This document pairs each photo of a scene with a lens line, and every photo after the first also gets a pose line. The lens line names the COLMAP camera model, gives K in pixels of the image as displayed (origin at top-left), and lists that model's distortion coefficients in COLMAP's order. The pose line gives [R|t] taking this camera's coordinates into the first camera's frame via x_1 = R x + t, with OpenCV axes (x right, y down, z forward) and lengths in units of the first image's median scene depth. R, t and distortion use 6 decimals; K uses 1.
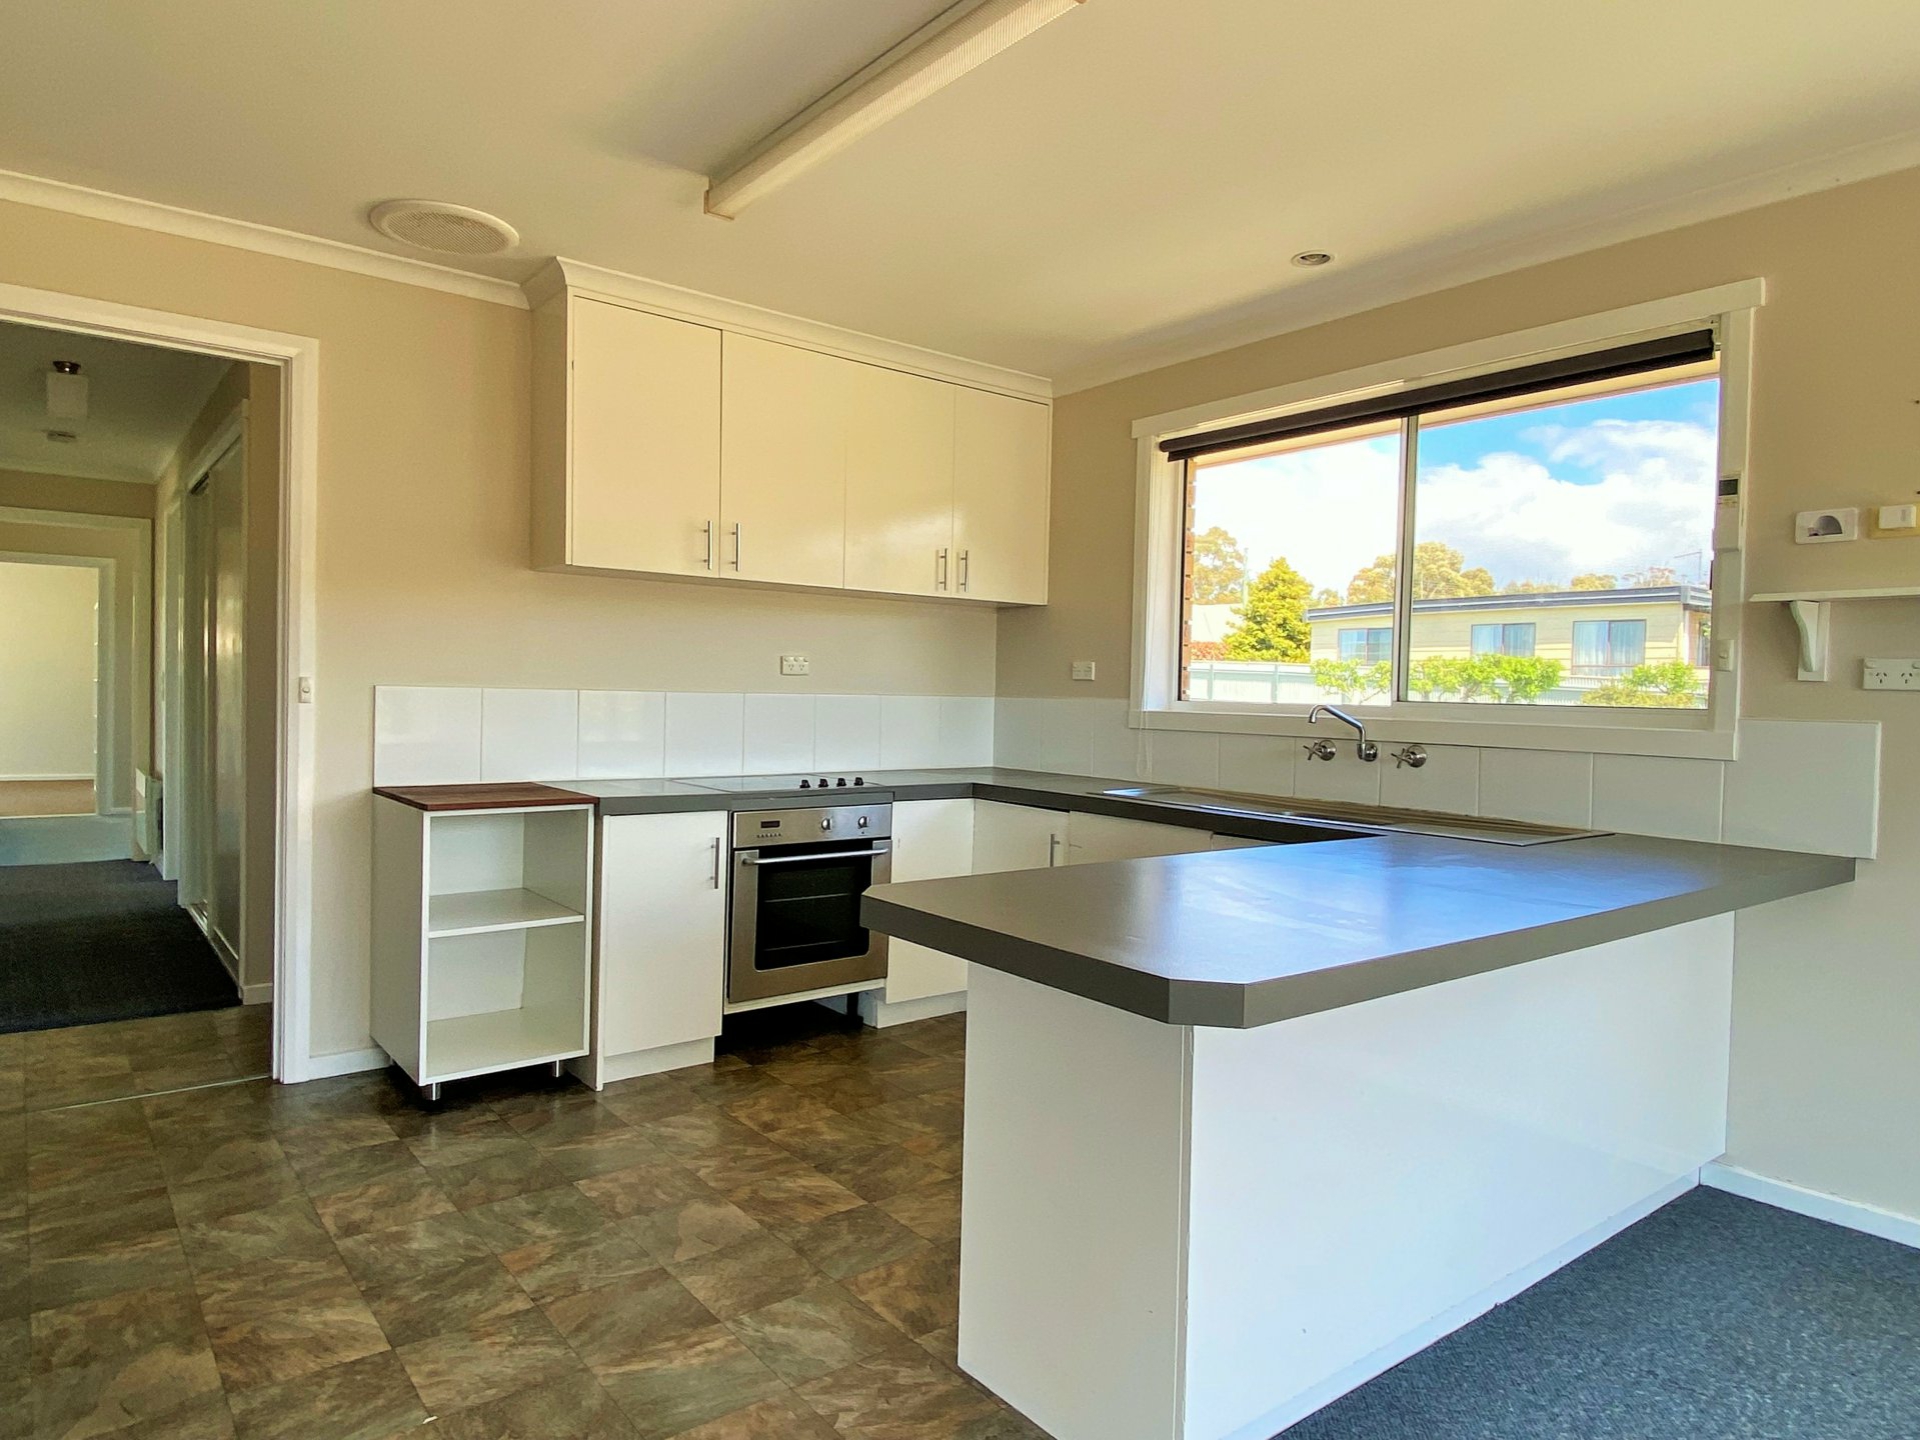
lens RADIAL K [[1197.4, 0, 966.5], [0, 1197.4, 723.6], [0, 0, 1]] dist [0.001714, -0.001774]
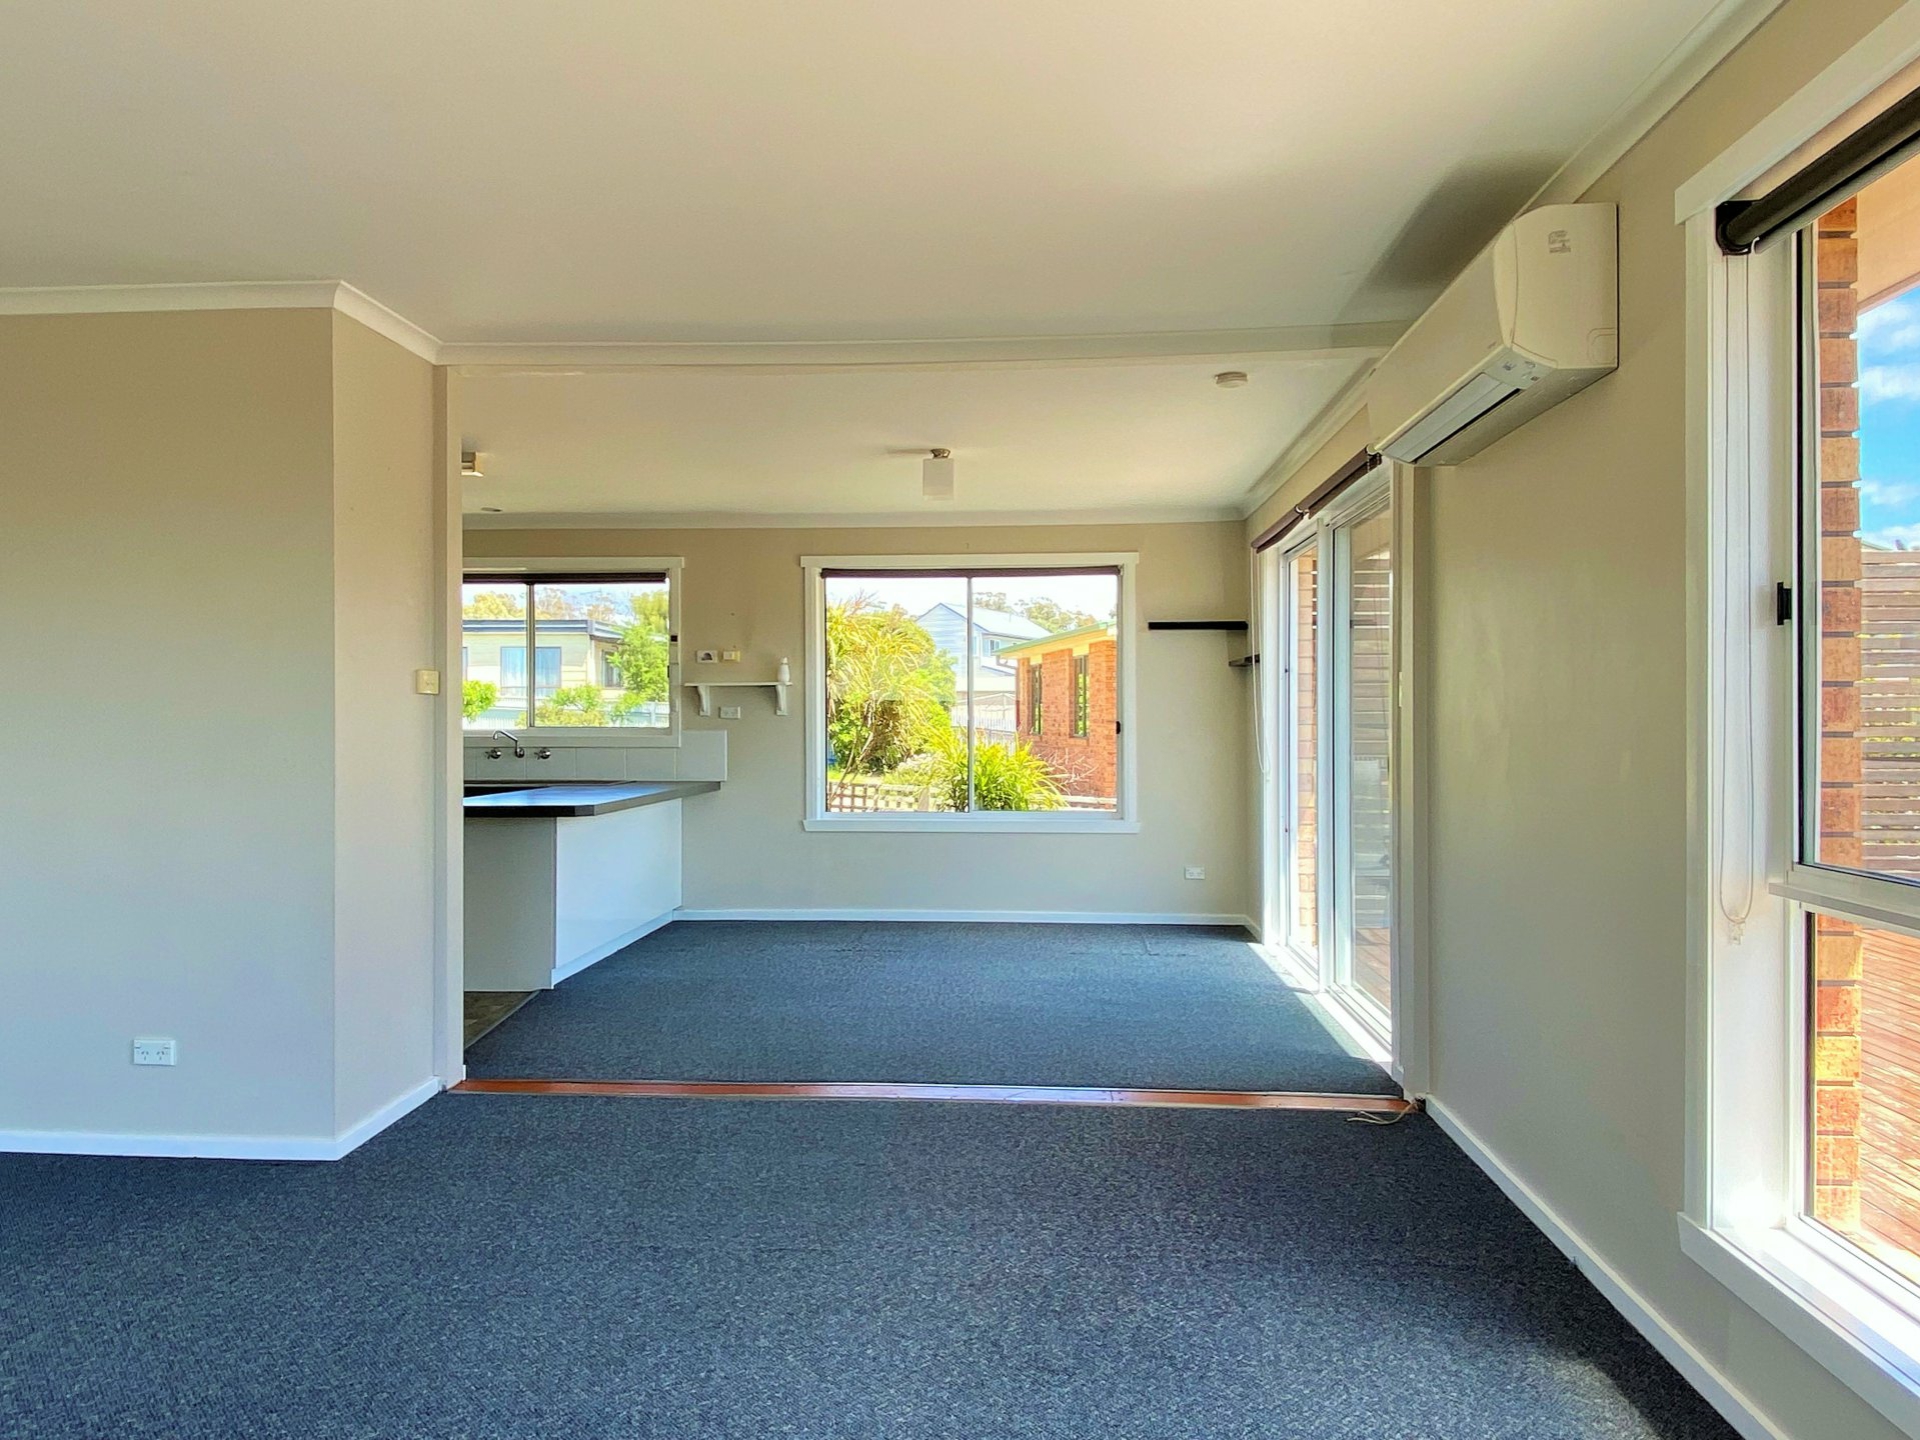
lens RADIAL K [[1226.4, 0, 961.4], [0, 1226.4, 721.1], [0, 0, 1]] dist [0.002735, 0.000025]
pose [[0.667907, -0.022722, 0.743898, -0.705283], [0.035738, 0.999360, -0.001563, 0.000437], [-0.743387, 0.027629, 0.668291, -0.932683]]
